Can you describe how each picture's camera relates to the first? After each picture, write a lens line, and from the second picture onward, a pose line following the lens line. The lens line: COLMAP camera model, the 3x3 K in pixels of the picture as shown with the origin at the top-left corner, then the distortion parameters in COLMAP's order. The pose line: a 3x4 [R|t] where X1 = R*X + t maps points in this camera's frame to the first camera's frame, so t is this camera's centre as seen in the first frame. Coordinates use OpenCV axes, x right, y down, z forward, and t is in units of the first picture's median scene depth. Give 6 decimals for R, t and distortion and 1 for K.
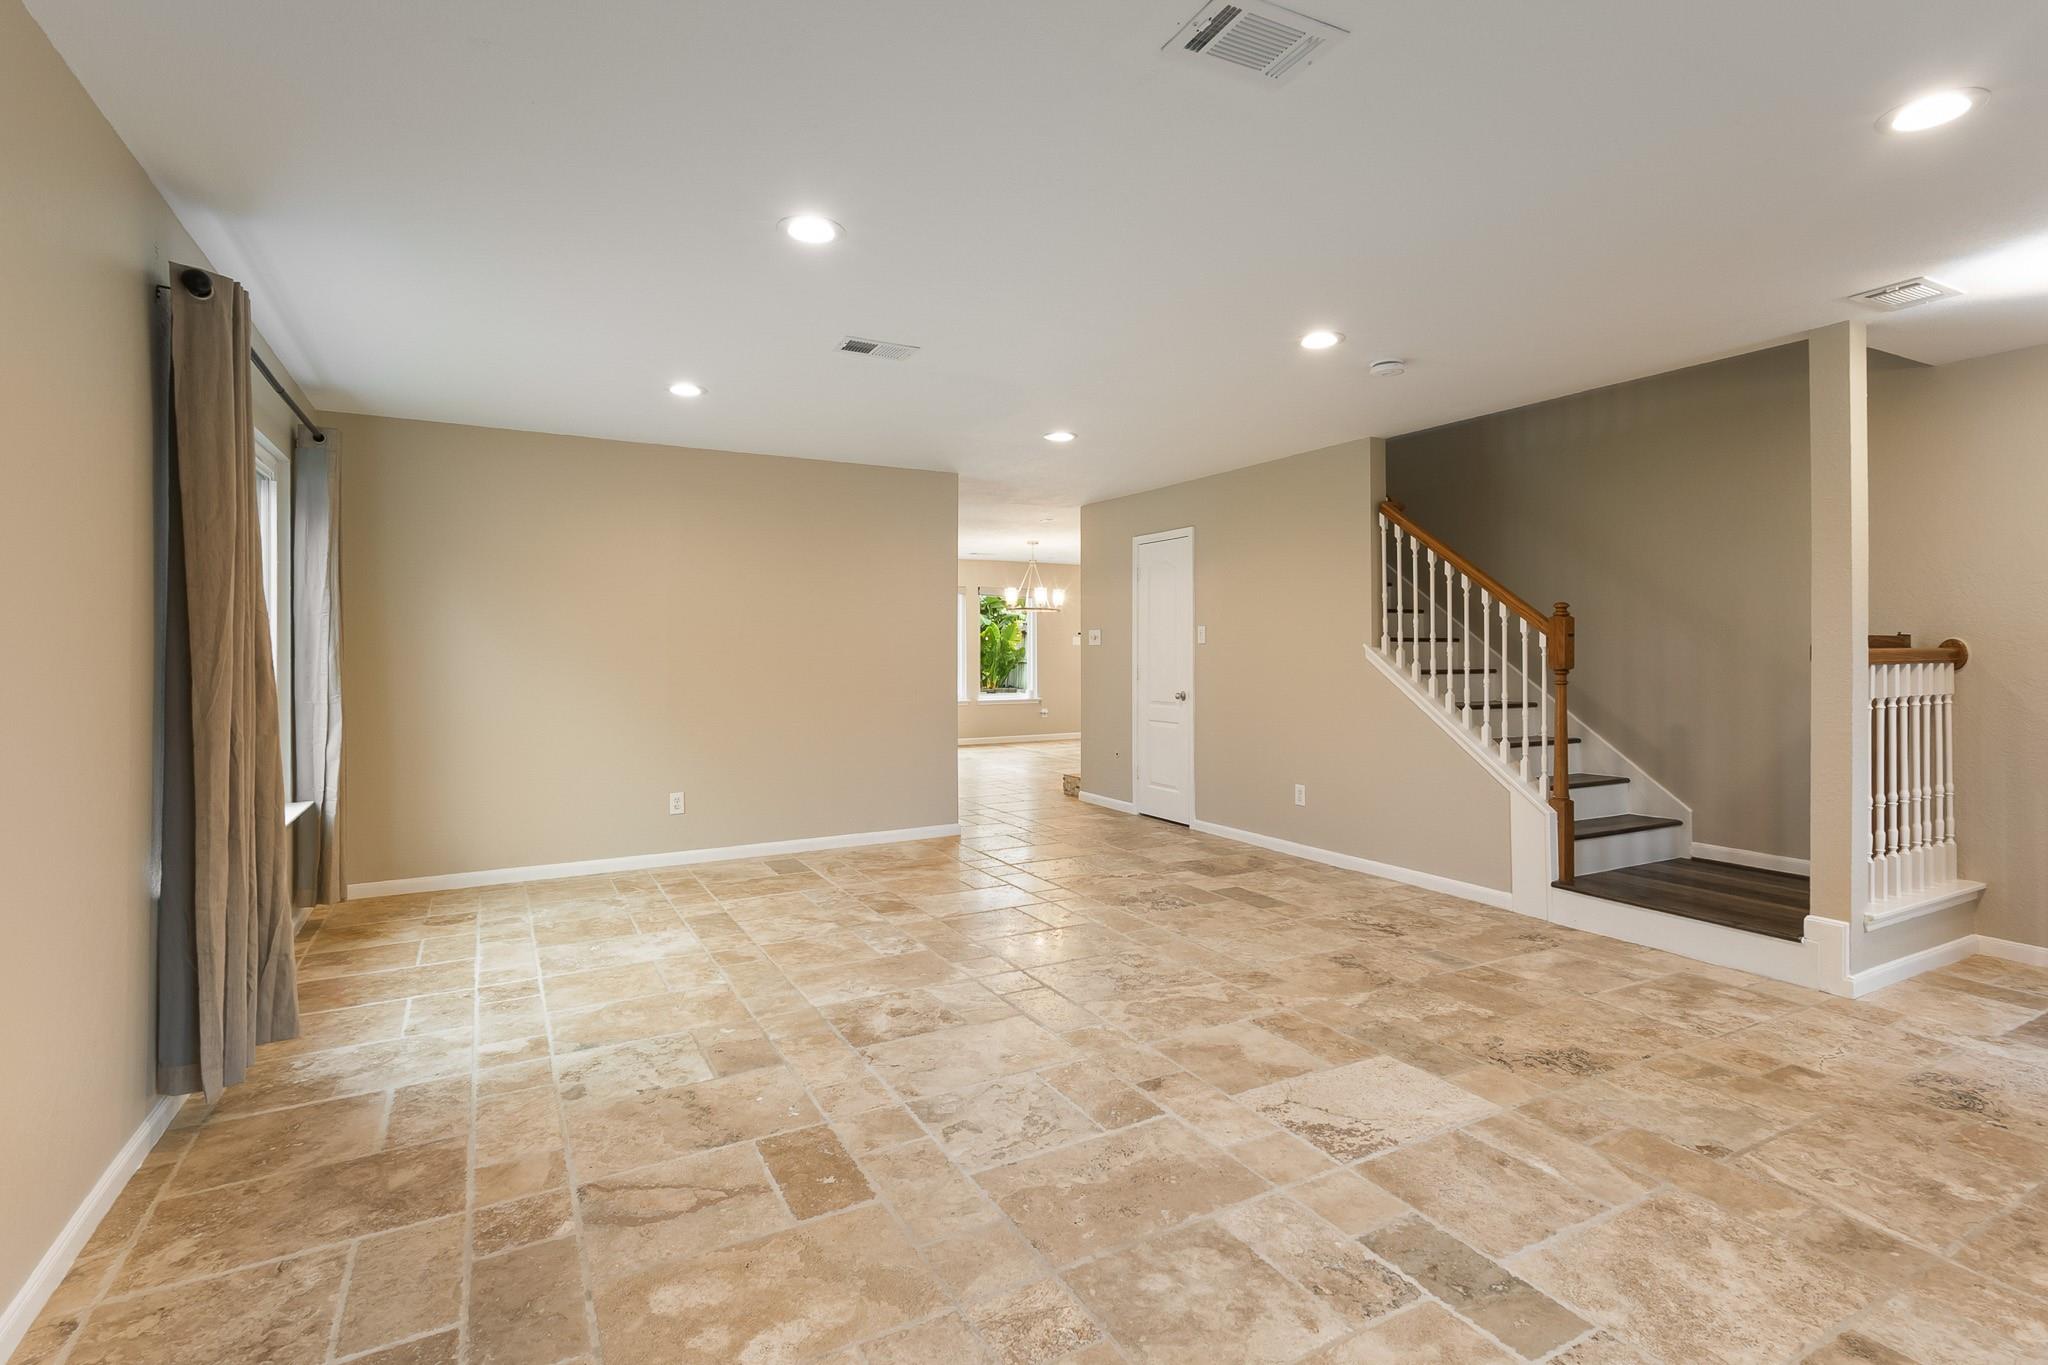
lens RADIAL K [[963.9, 0, 1028.9], [0, 963.9, 663.8], [0, 0, 1]] dist [0.017677, -0.000761]
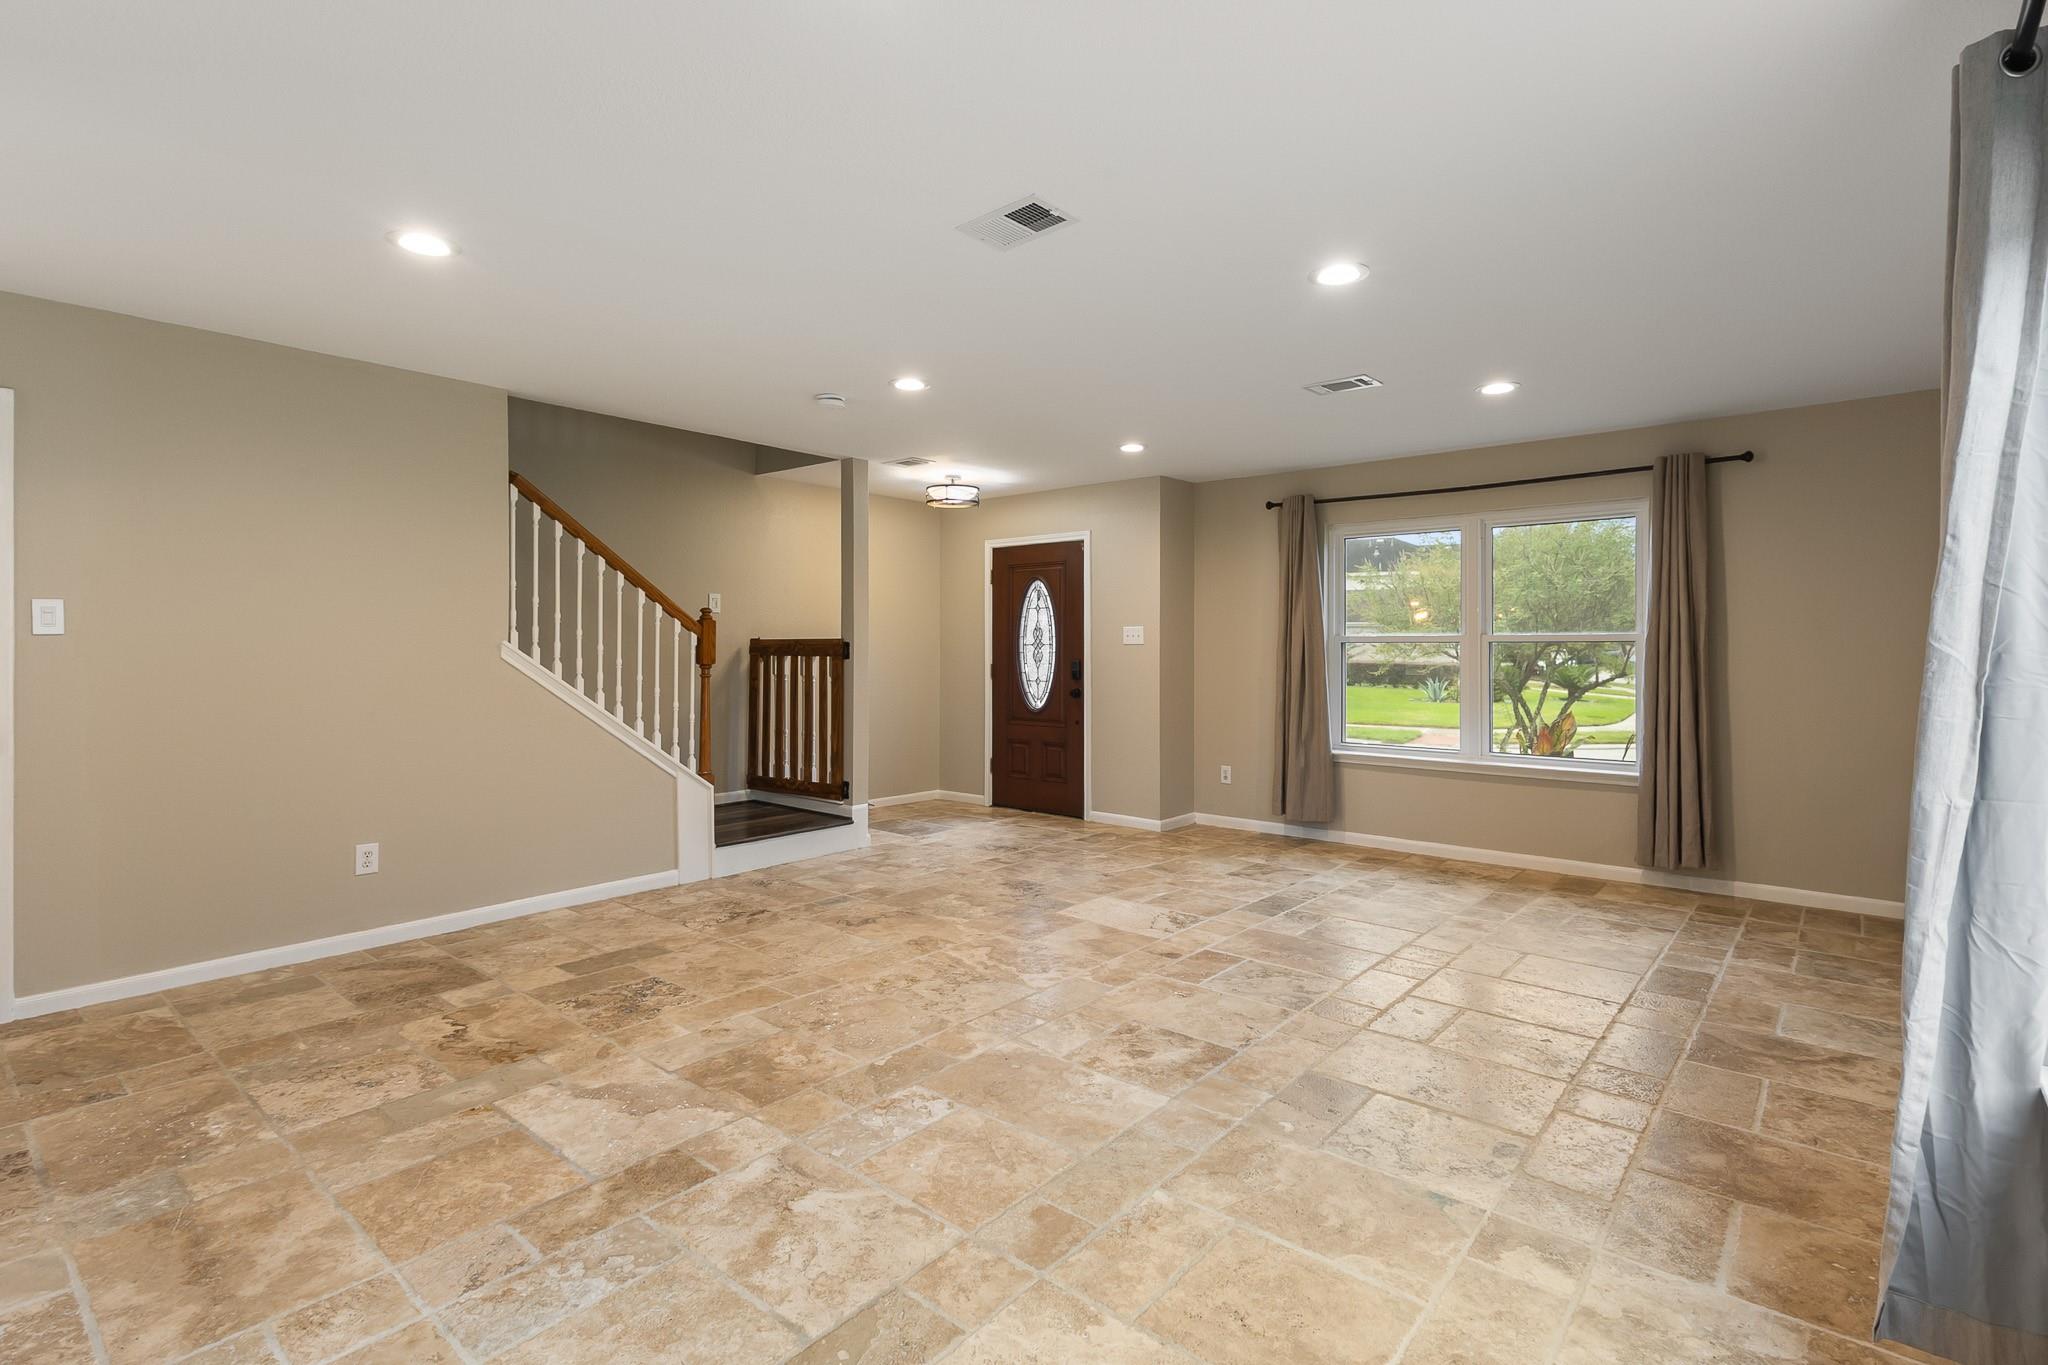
lens RADIAL K [[963.9, 0, 1028.9], [0, 963.9, 663.8], [0, 0, 1]] dist [0.017677, -0.000761]
pose [[-0.348186, -0.014618, 0.937311, -0.869924], [0.012537, 0.999716, 0.020248, -0.017912], [-0.937341, 0.018801, -0.347904, 1.304397]]
